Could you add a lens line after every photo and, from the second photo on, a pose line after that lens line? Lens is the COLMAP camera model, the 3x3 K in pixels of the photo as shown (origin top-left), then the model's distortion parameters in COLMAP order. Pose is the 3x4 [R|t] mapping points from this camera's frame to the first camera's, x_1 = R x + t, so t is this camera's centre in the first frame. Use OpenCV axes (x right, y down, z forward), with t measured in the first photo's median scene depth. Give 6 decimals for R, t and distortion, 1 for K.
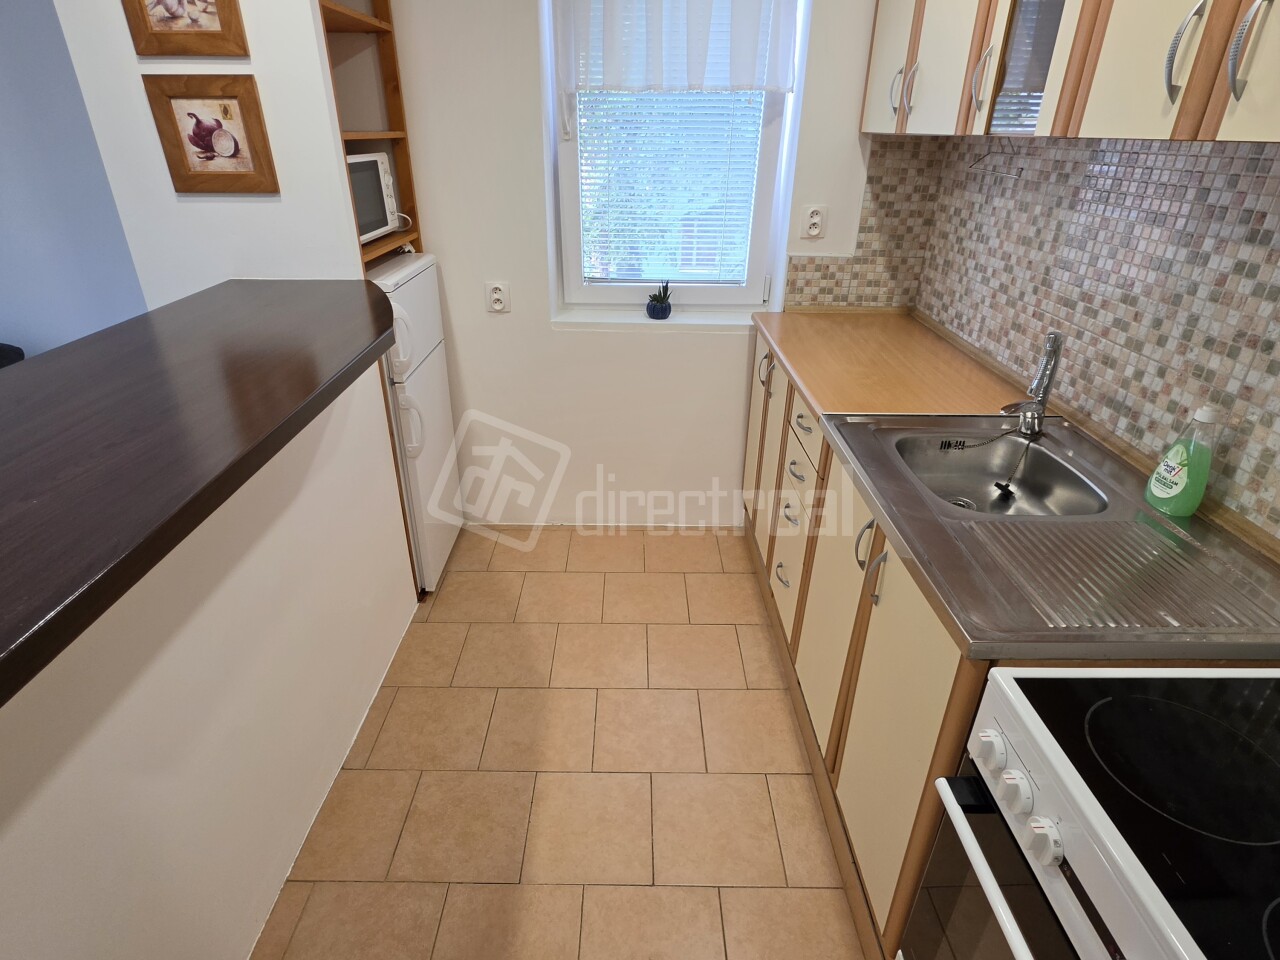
lens RADIAL K [[686.2, 0, 633.3], [0, 686.2, 468.7], [0, 0, 1]] dist [-0.005004, -0.000387]
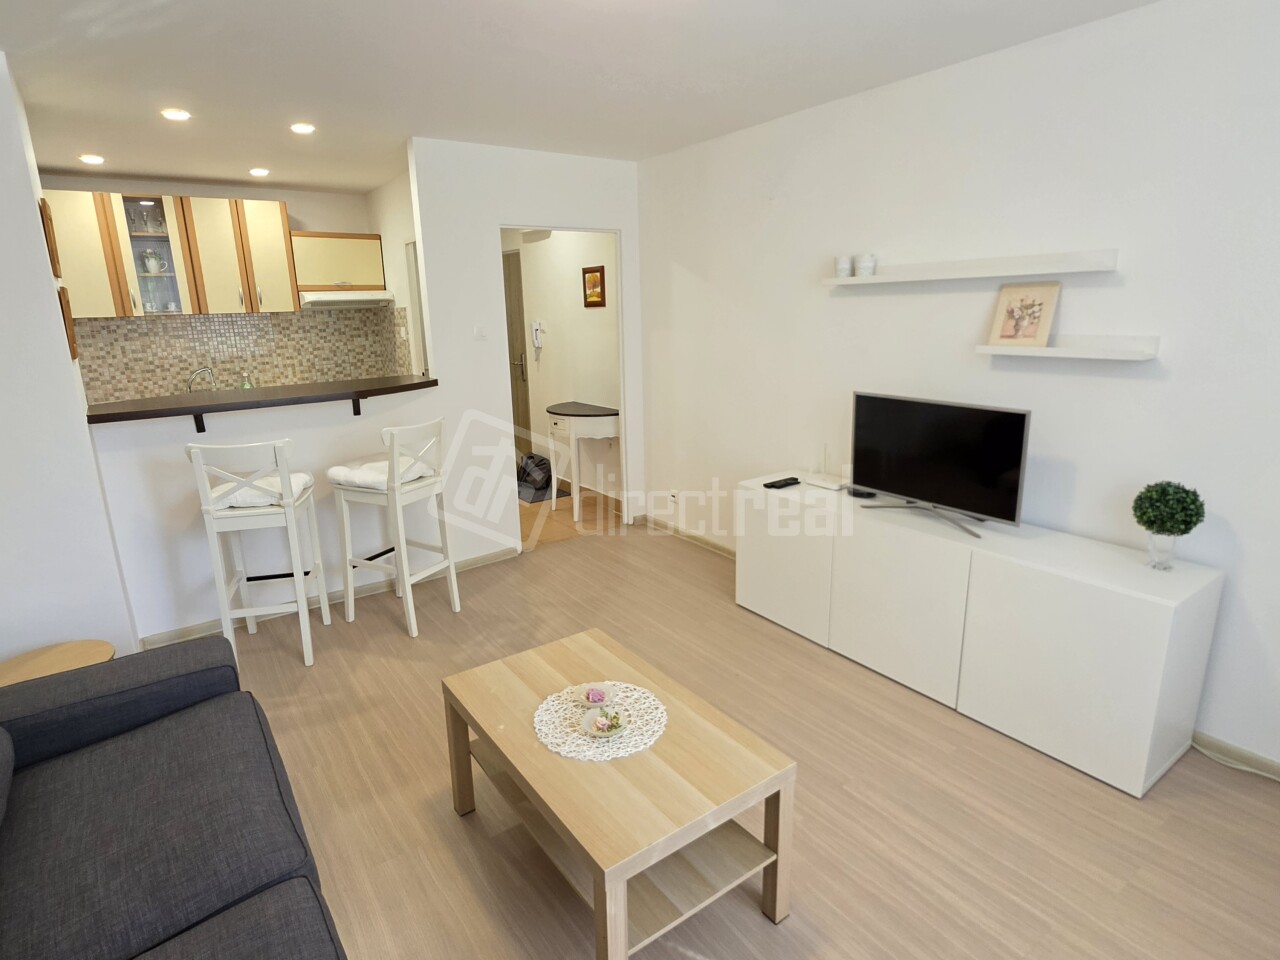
lens RADIAL K [[686.2, 0, 630.1], [0, 686.2, 481.4], [0, 0, 1]] dist [-0.005004, -0.000387]
pose [[-0.586815, -0.200036, 0.784623, -2.679433], [0.379189, 0.788297, 0.484566, -0.477541], [-0.715446, 0.581871, -0.386733, 0.905031]]
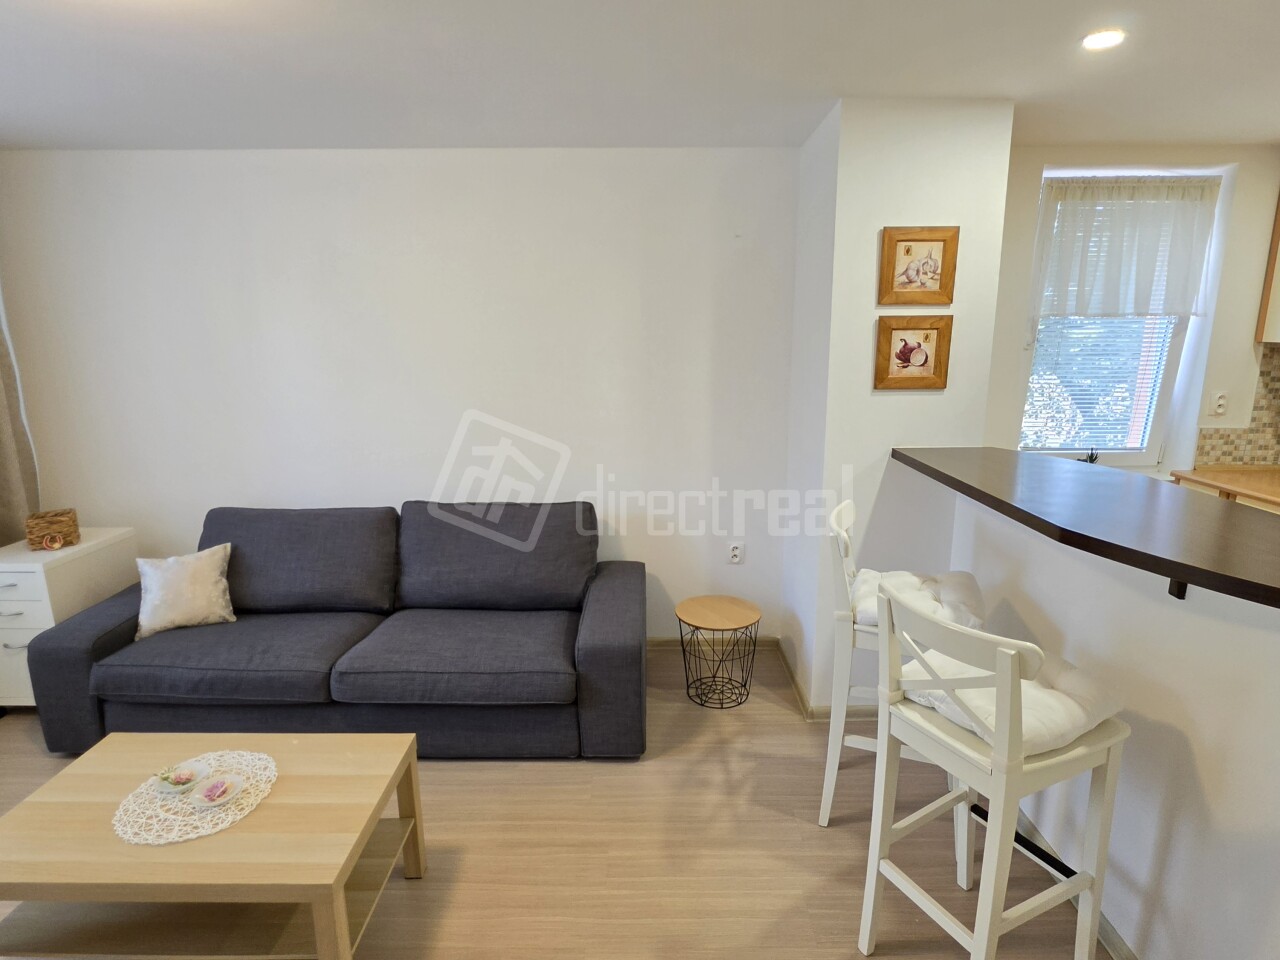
lens RADIAL K [[686.2, 0, 639.6], [0, 686.2, 472.0], [0, 0, 1]] dist [-0.005004, -0.000387]
pose [[0.999893, -0.014375, -0.002570, -1.211655], [0.013269, 0.967880, -0.251064, 0.123470], [0.006097, 0.251003, 0.967967, -0.366389]]
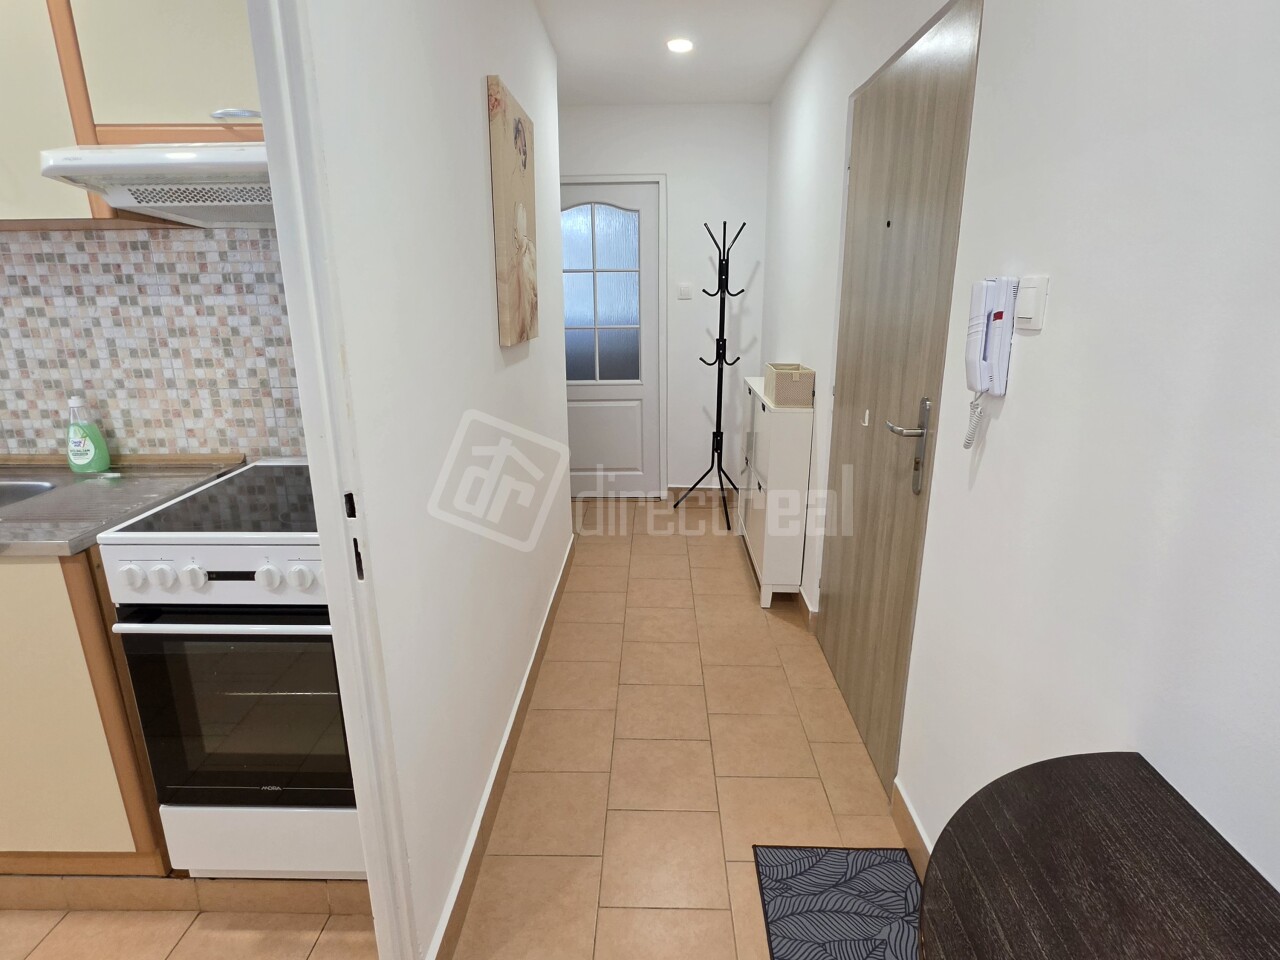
lens RADIAL K [[686.2, 0, 637.4], [0, 686.2, 475.7], [0, 0, 1]] dist [-0.005004, -0.000387]
pose [[0.020928, -0.282860, 0.958933, -0.429308], [0.452367, 0.858025, 0.243222, 0.173536], [-0.891586, 0.428700, 0.145913, -0.172326]]
